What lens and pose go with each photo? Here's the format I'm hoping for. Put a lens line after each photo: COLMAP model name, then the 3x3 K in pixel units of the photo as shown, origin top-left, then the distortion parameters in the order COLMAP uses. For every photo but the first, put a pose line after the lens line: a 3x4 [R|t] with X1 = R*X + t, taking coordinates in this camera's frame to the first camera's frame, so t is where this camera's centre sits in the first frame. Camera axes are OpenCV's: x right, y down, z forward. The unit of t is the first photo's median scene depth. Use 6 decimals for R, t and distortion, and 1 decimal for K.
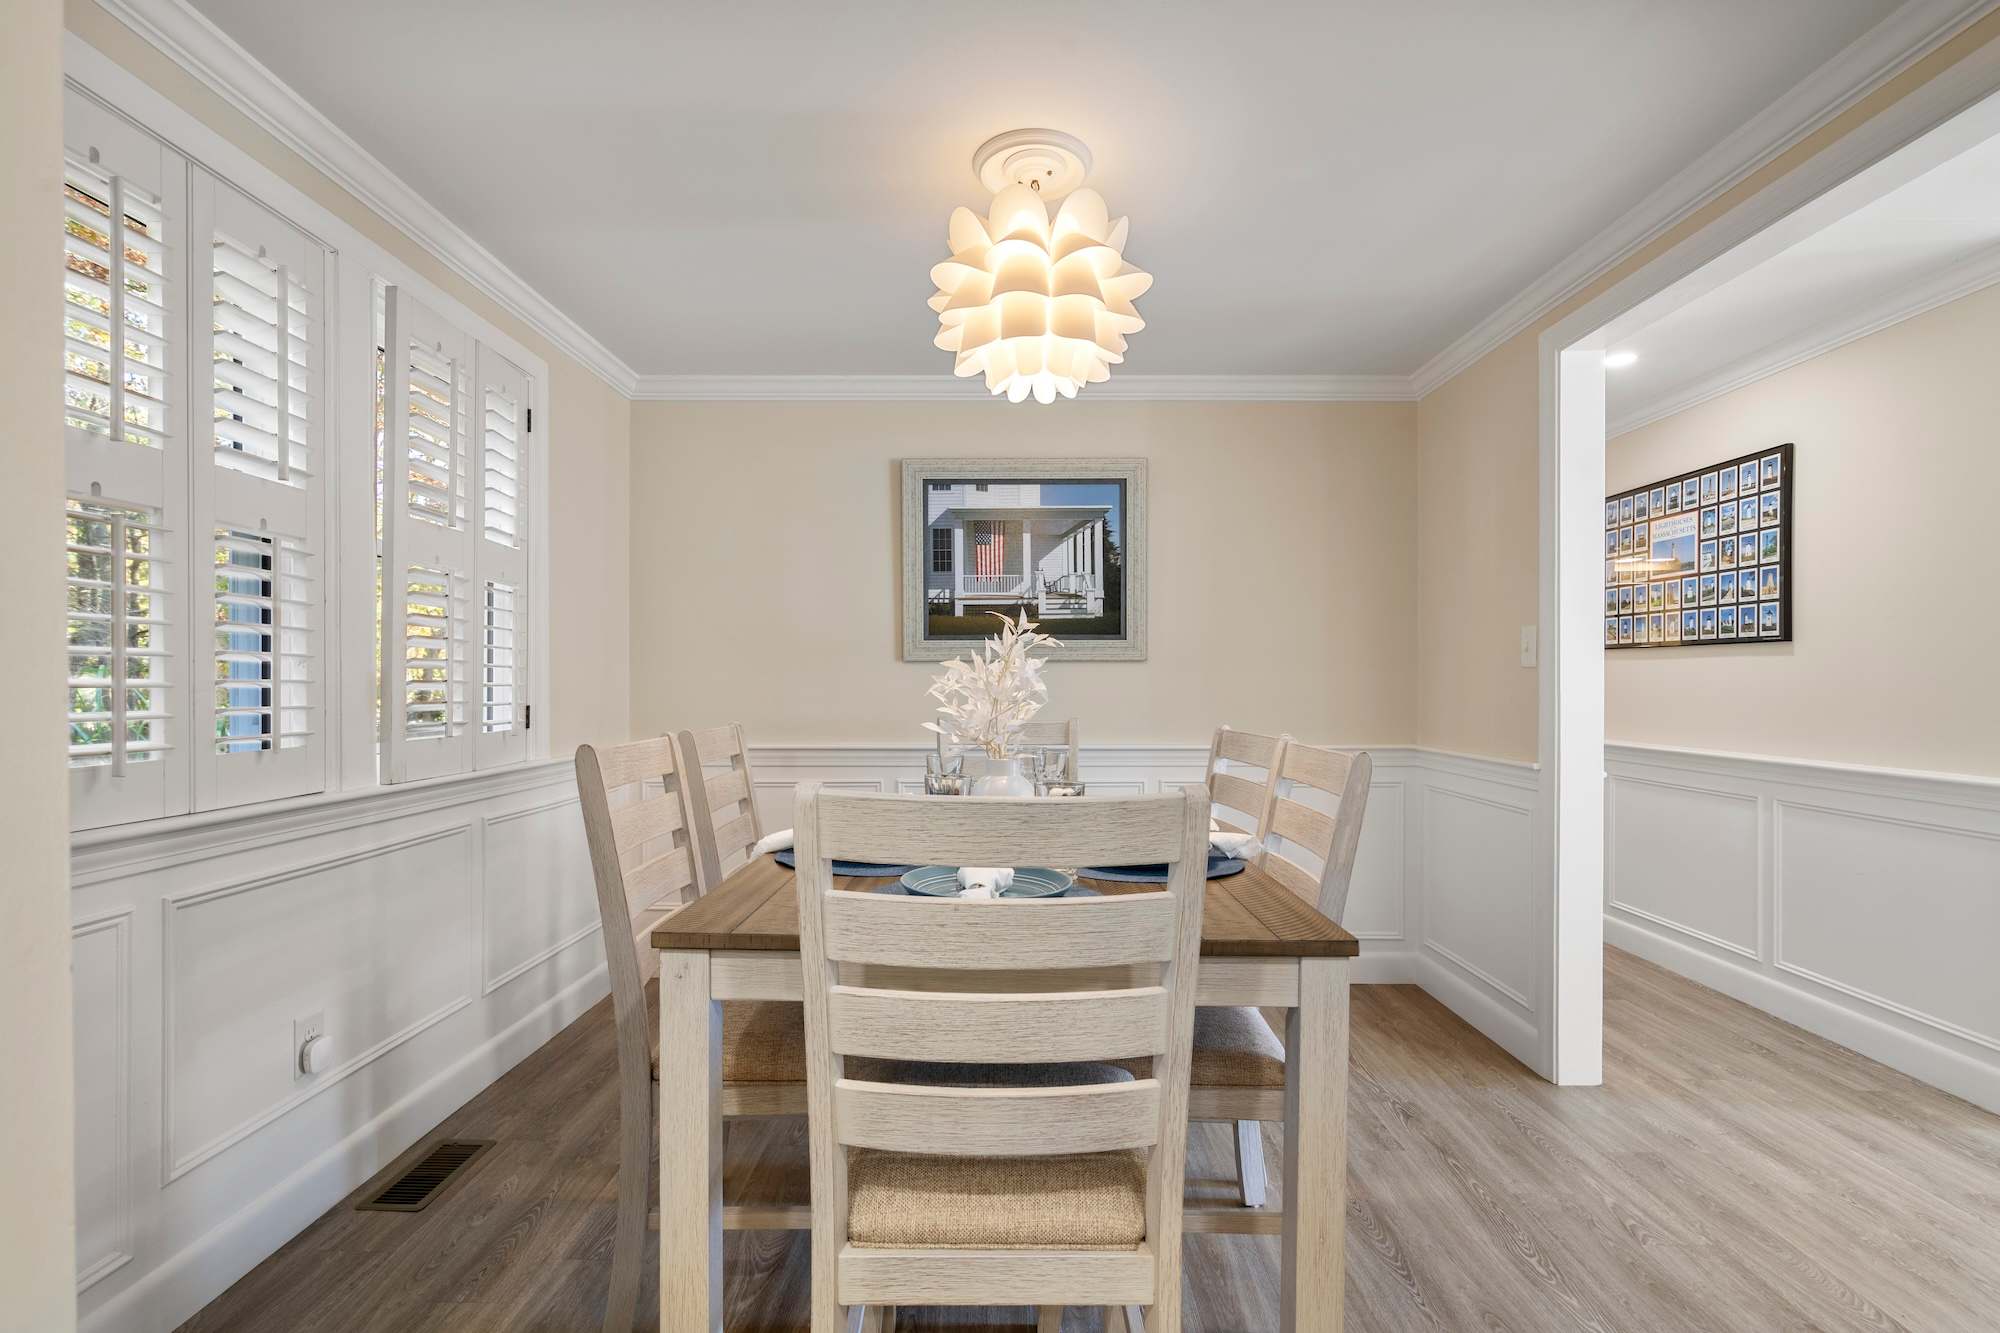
lens RADIAL K [[932.6, 0, 1000.0], [0, 932.6, 666.5], [0, 0, 1]] dist [-0.000452, 0.000078]
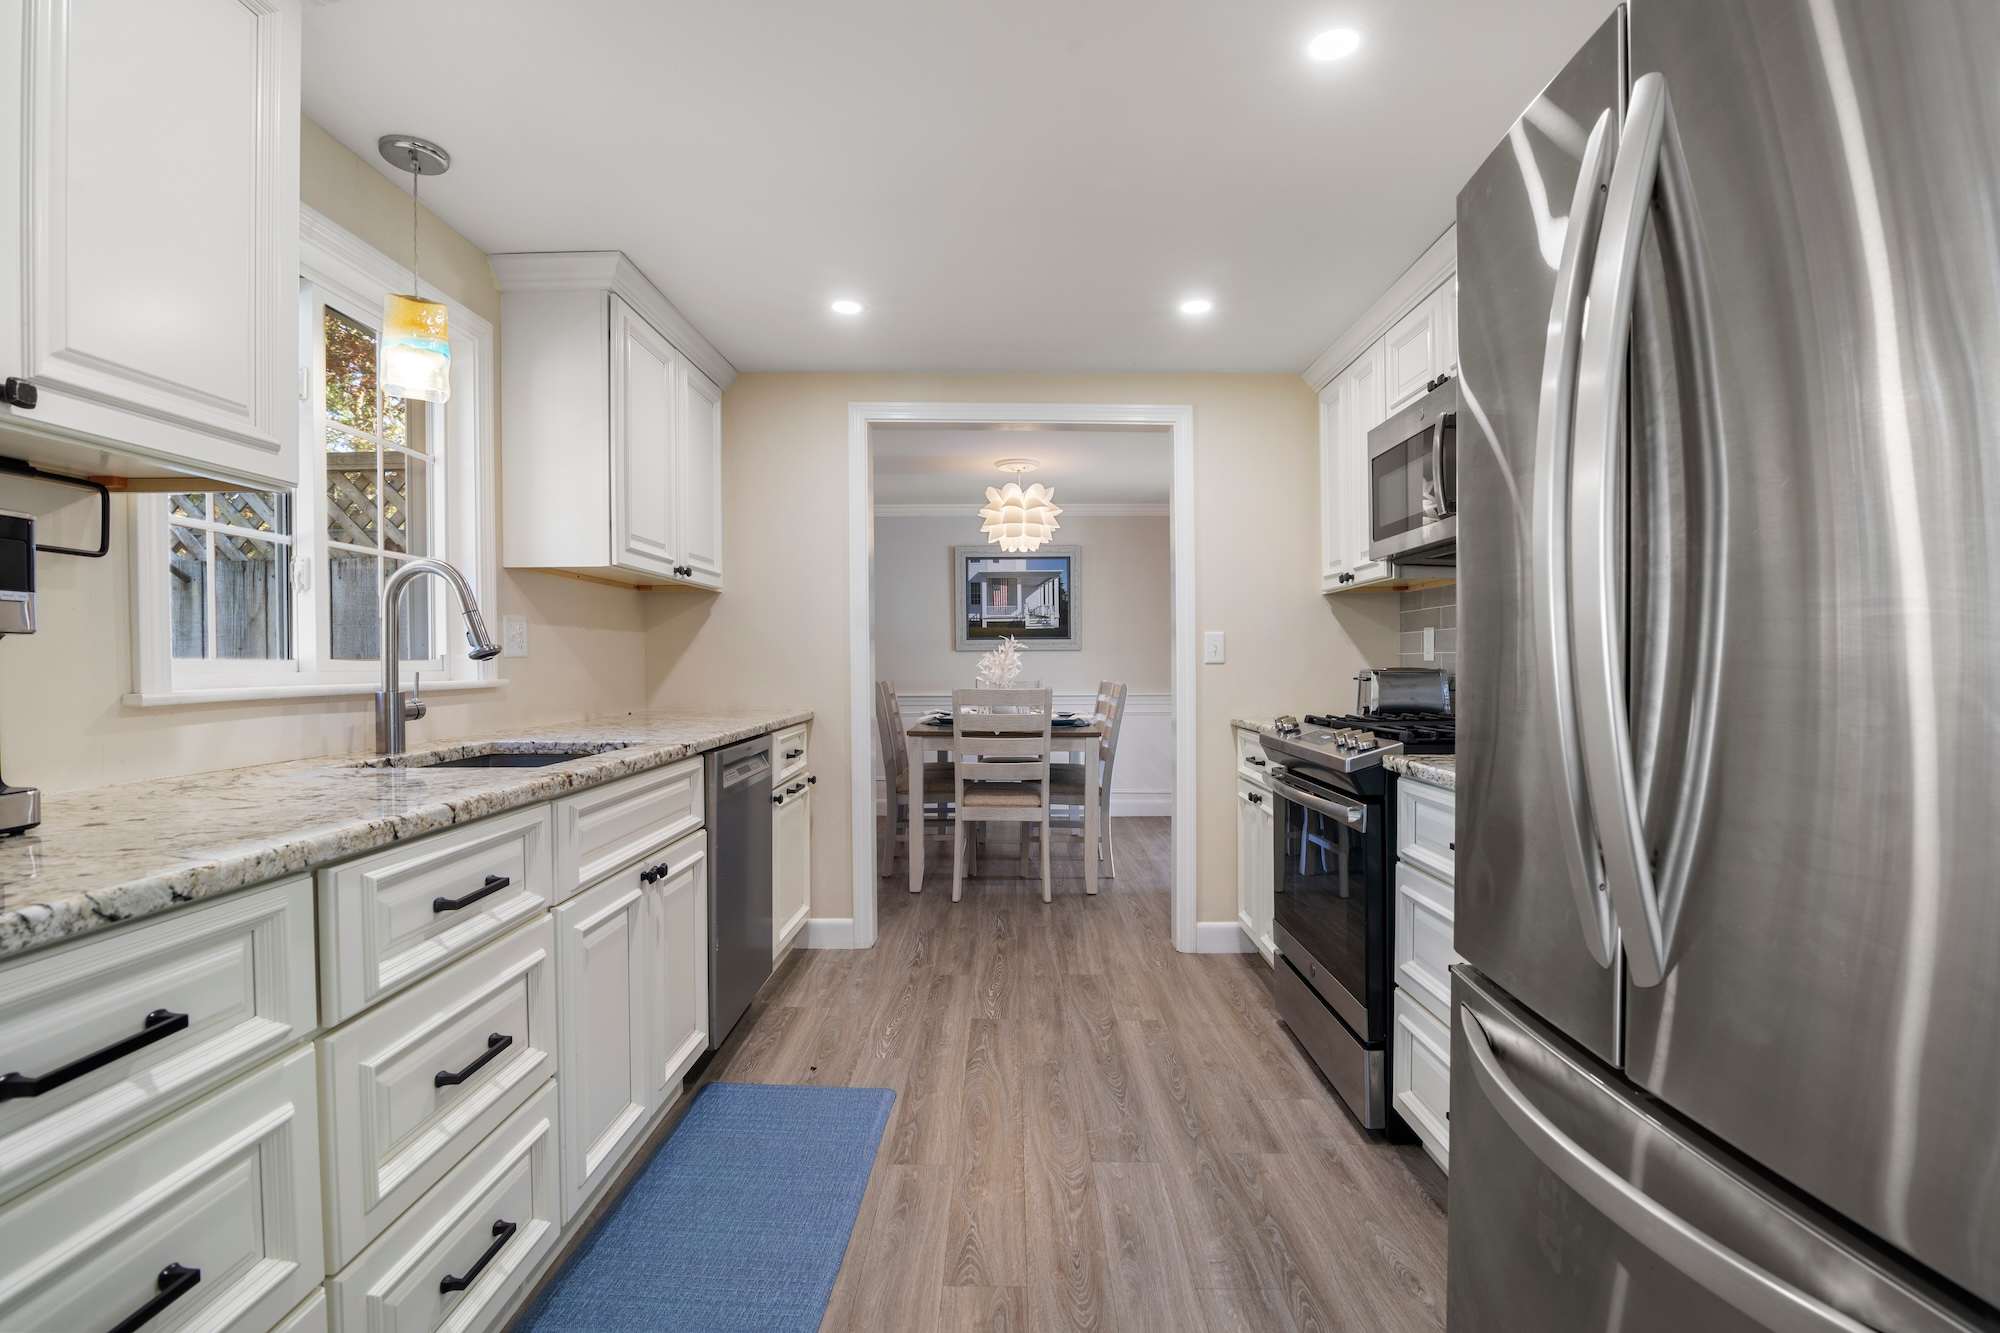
lens RADIAL K [[932.6, 0, 1000.0], [0, 932.6, 666.5], [0, 0, 1]] dist [-0.000452, 0.000078]
pose [[0.999984, 0.001169, -0.005485, -0.000327], [-0.001075, 0.999853, 0.017110, -0.005699], [0.005505, -0.017104, 0.999839, -0.948765]]
